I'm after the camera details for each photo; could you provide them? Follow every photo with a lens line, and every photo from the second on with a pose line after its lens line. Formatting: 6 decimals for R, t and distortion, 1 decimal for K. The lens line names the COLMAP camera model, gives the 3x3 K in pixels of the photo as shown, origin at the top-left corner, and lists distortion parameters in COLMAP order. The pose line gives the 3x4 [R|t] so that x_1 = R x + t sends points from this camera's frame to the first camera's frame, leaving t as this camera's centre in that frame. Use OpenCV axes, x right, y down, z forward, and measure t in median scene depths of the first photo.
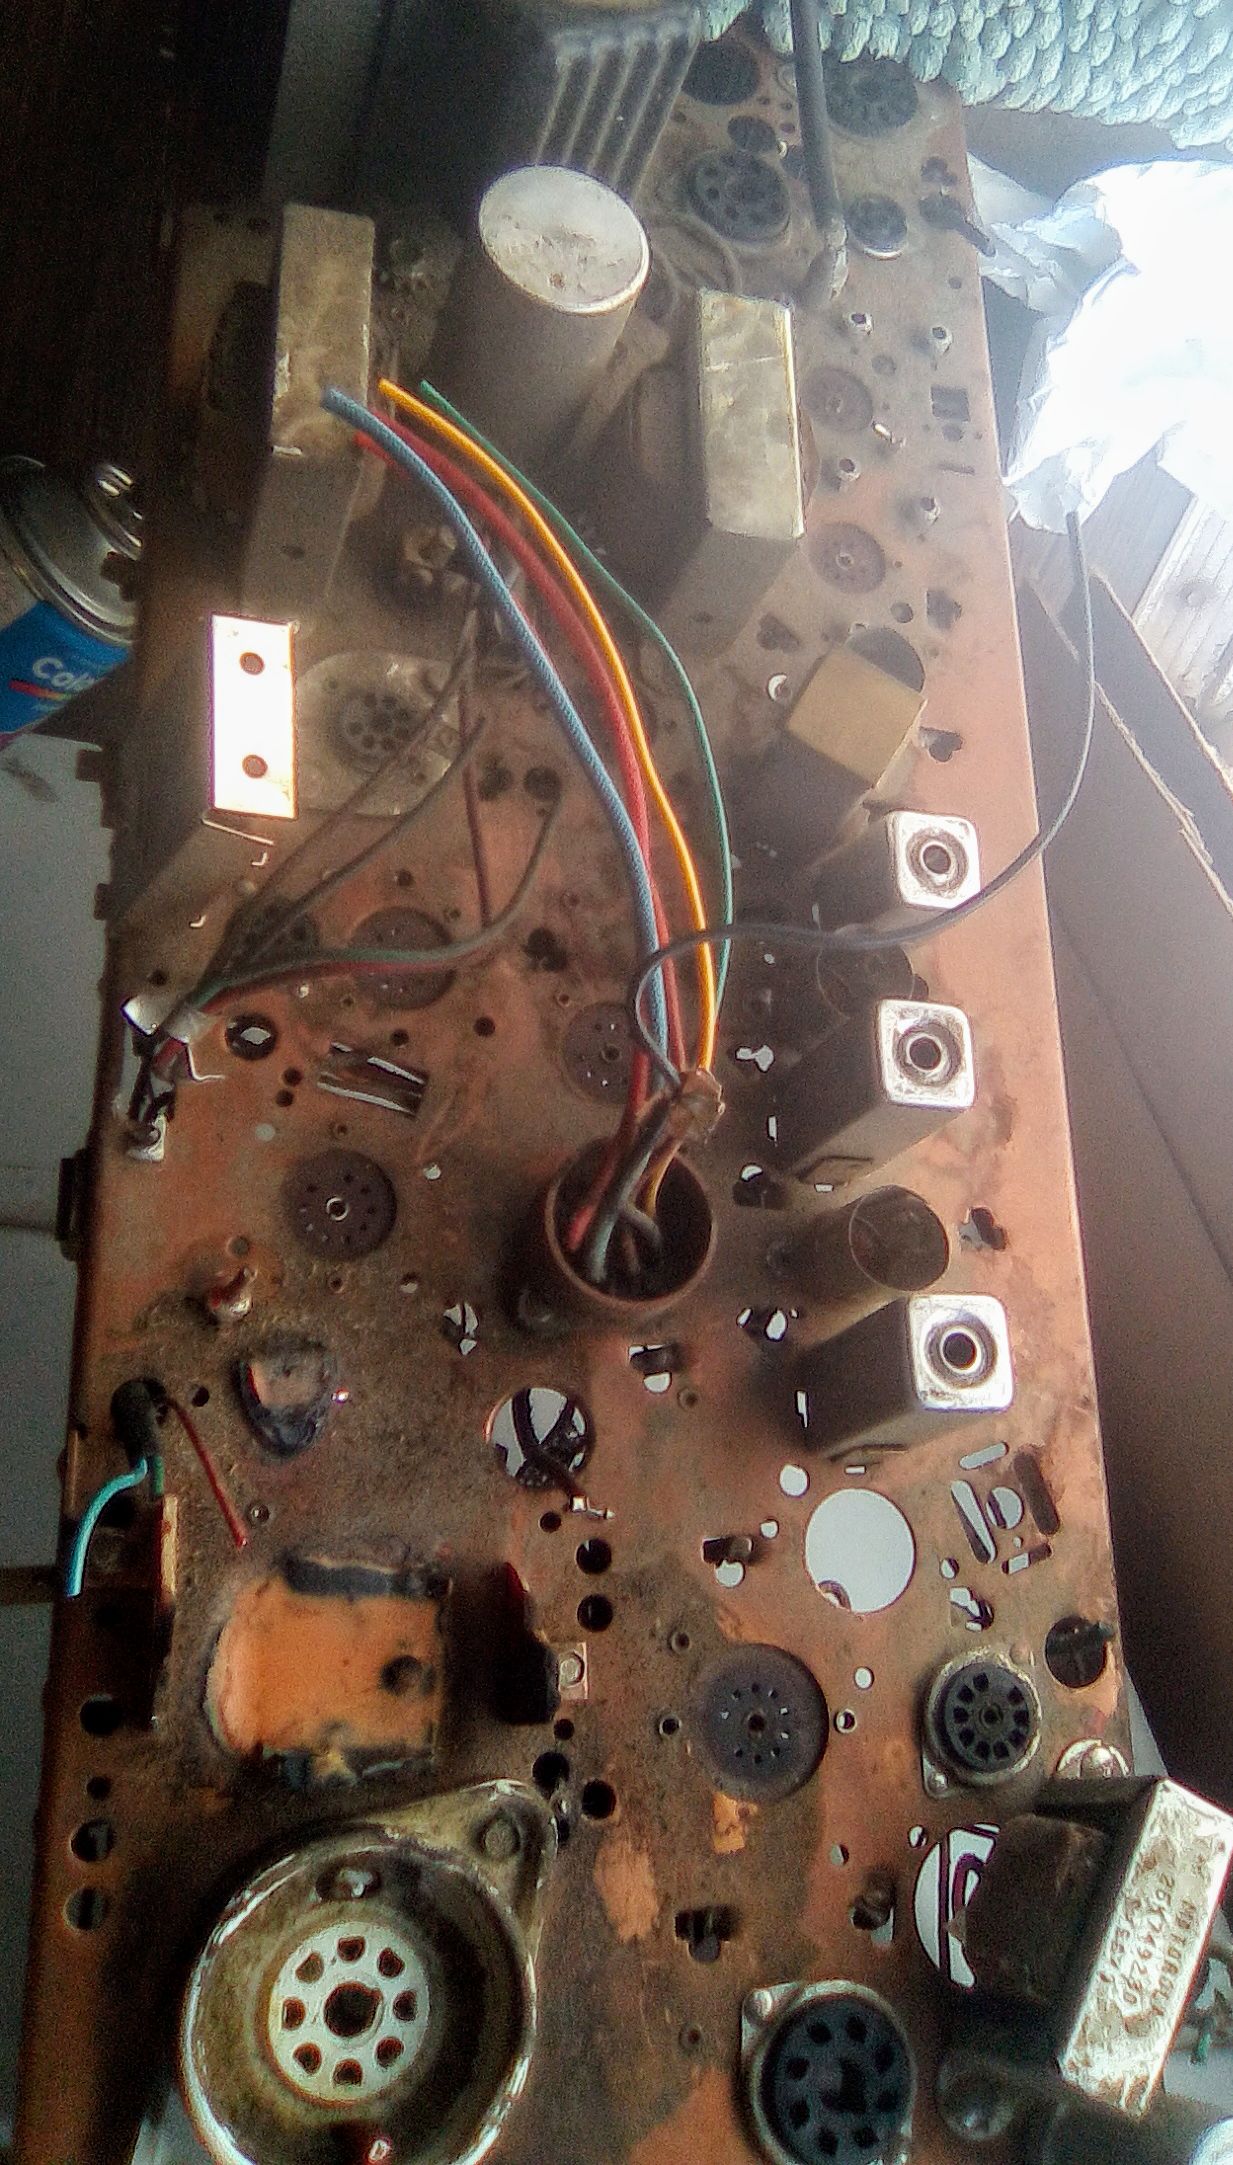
lens RADIAL K [[2788.7, 0, 622.4], [0, 2788.7, 1081.6], [0, 0, 1]] dist [-0.008965, 0.000000]
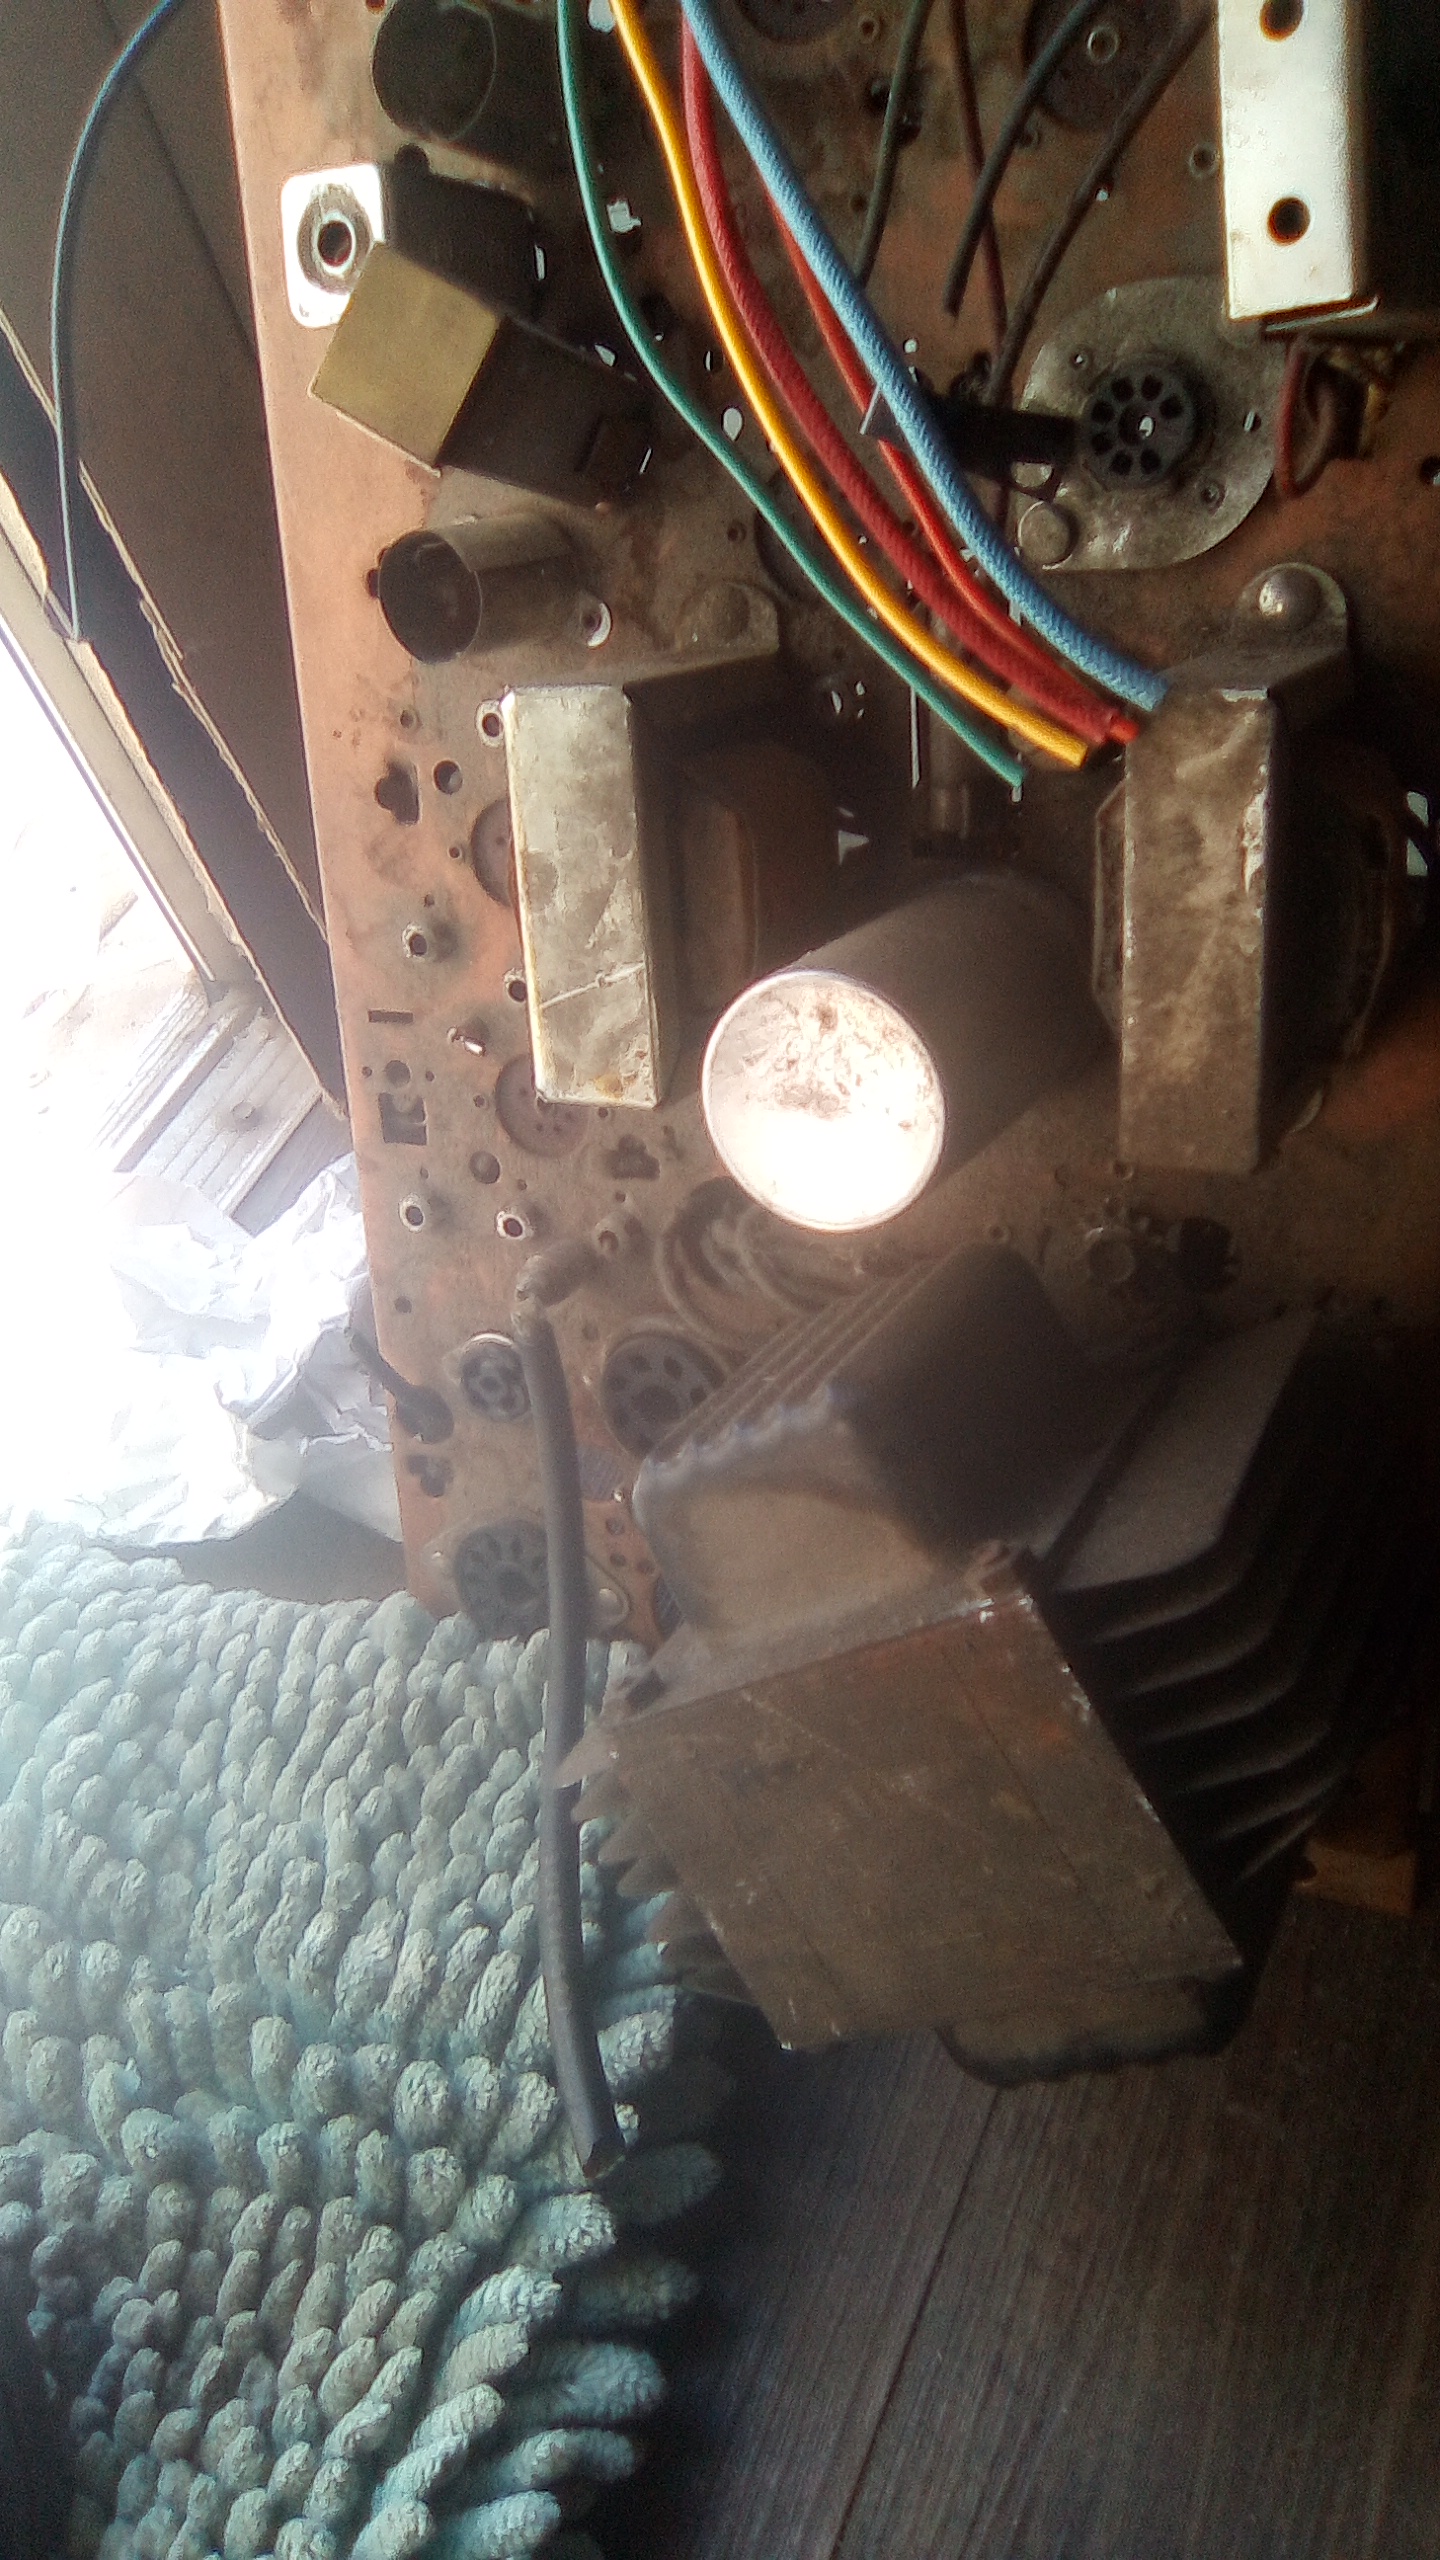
lens RADIAL K [[2528.0, 0, 730.2], [0, 2528.0, 1277.9], [0, 0, 1]] dist [-0.003959, 0.000000]
pose [[-0.985133, -0.026998, 0.169659, -0.086166], [0.034565, -0.998528, 0.041802, -0.312917], [0.168281, 0.047044, 0.984616, 0.348923]]
